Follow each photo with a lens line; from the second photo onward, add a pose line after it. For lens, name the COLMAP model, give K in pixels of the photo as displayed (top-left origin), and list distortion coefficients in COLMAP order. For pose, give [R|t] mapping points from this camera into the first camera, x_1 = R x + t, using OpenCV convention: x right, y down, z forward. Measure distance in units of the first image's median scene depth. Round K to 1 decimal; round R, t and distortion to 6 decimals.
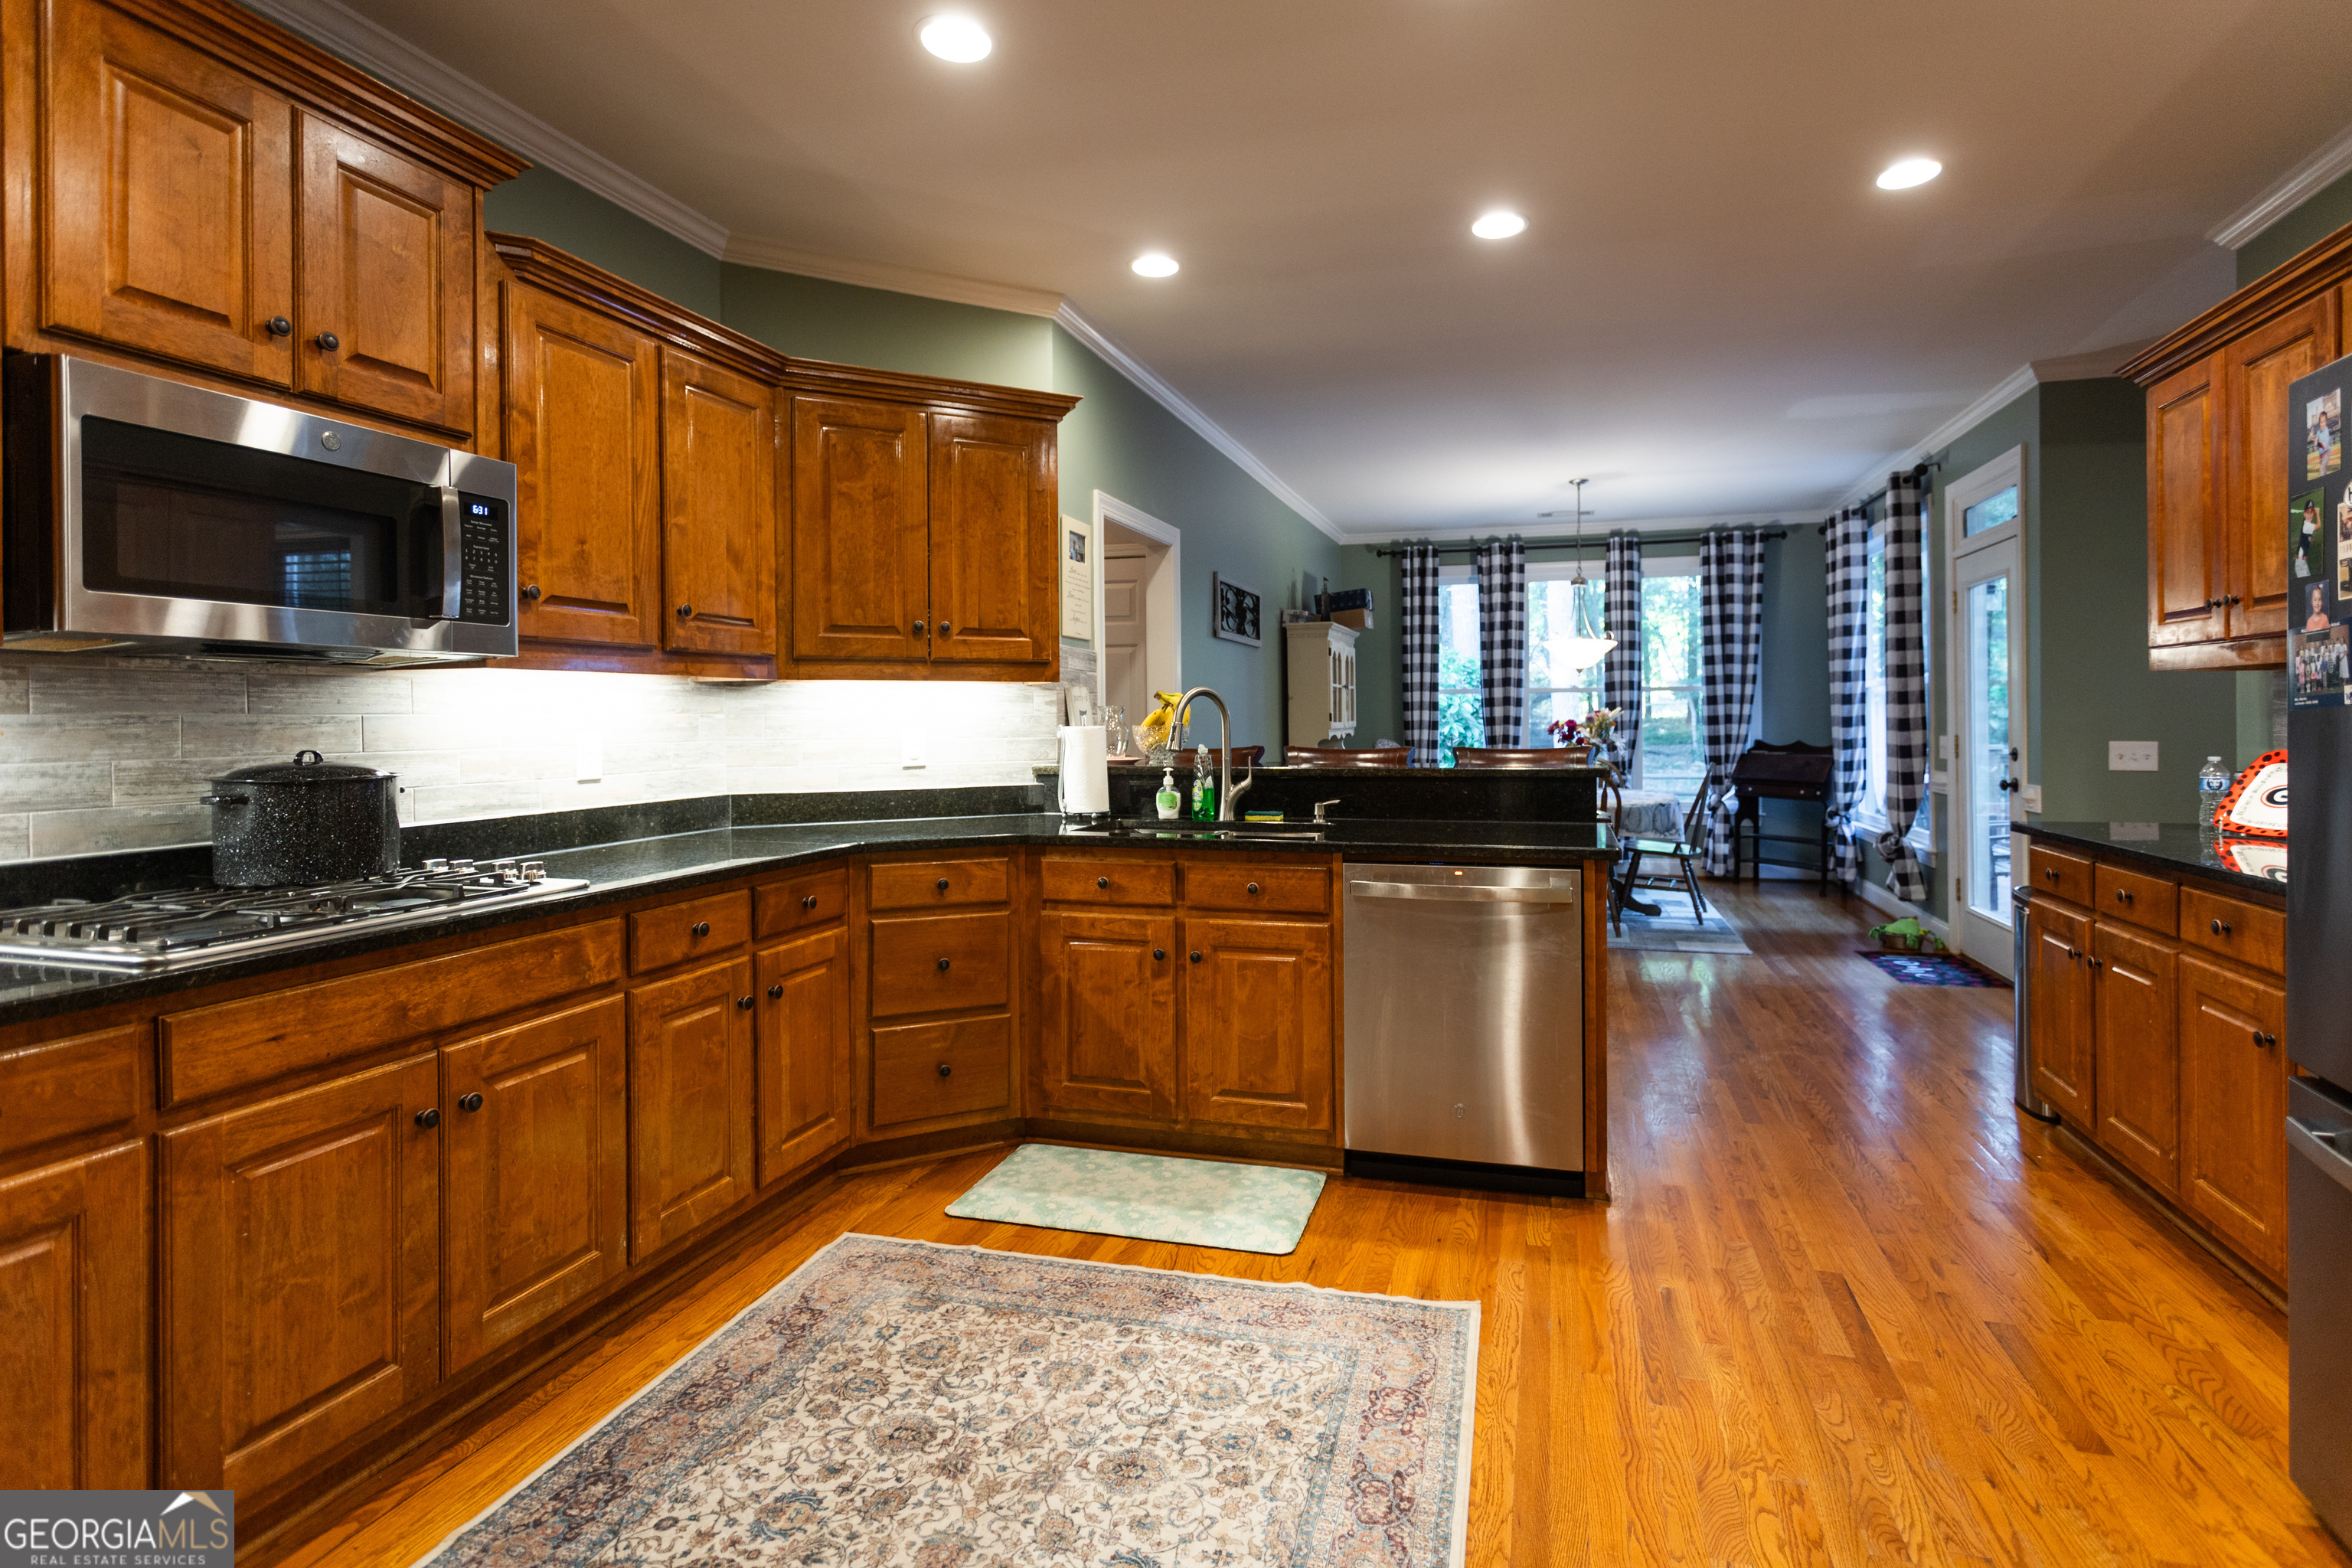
lens RADIAL K [[1131.2, 0, 1212.5], [0, 1131.2, 721.4], [0, 0, 1]] dist [-0.001376, 0.003047]
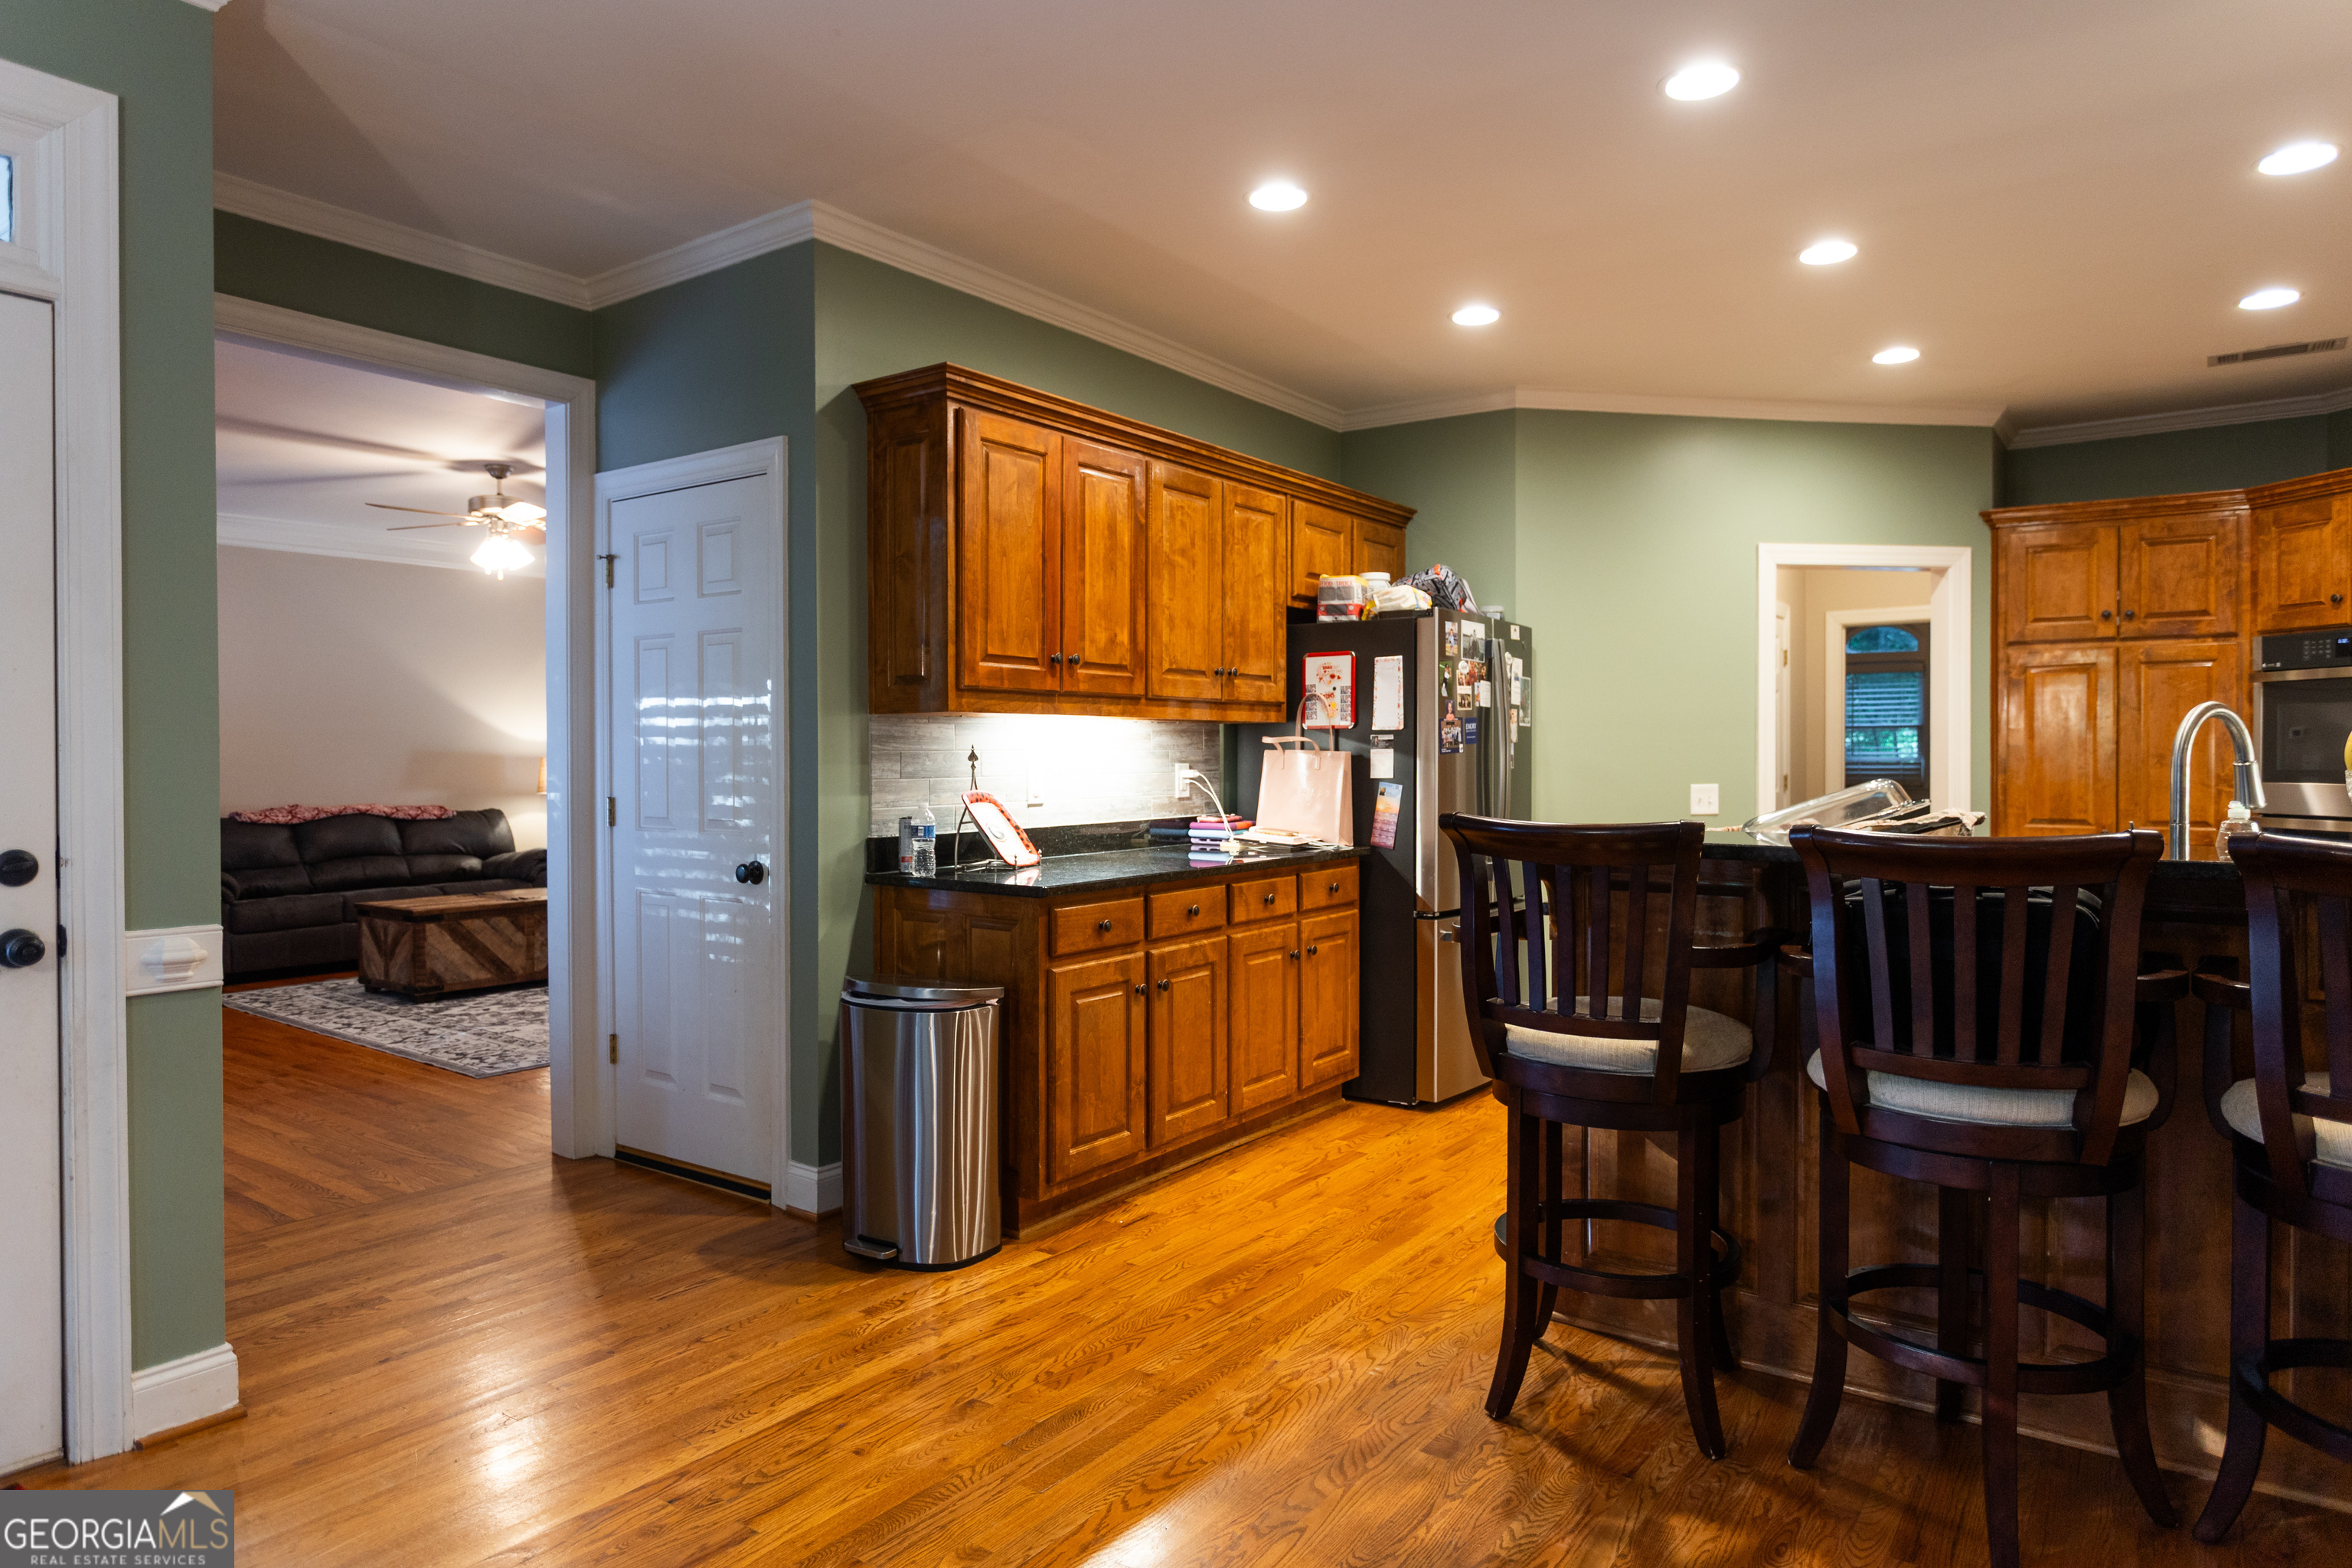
lens RADIAL K [[1400.4, 0, 1154.3], [0, 1400.4, 773.9], [0, 0, 1]] dist [-0.017080, 0.007216]
pose [[-0.939666, 0.003799, 0.342071, 0.305042], [0.008948, 0.999869, 0.013475, -0.007574], [-0.341975, 0.015723, -0.939577, 2.131181]]
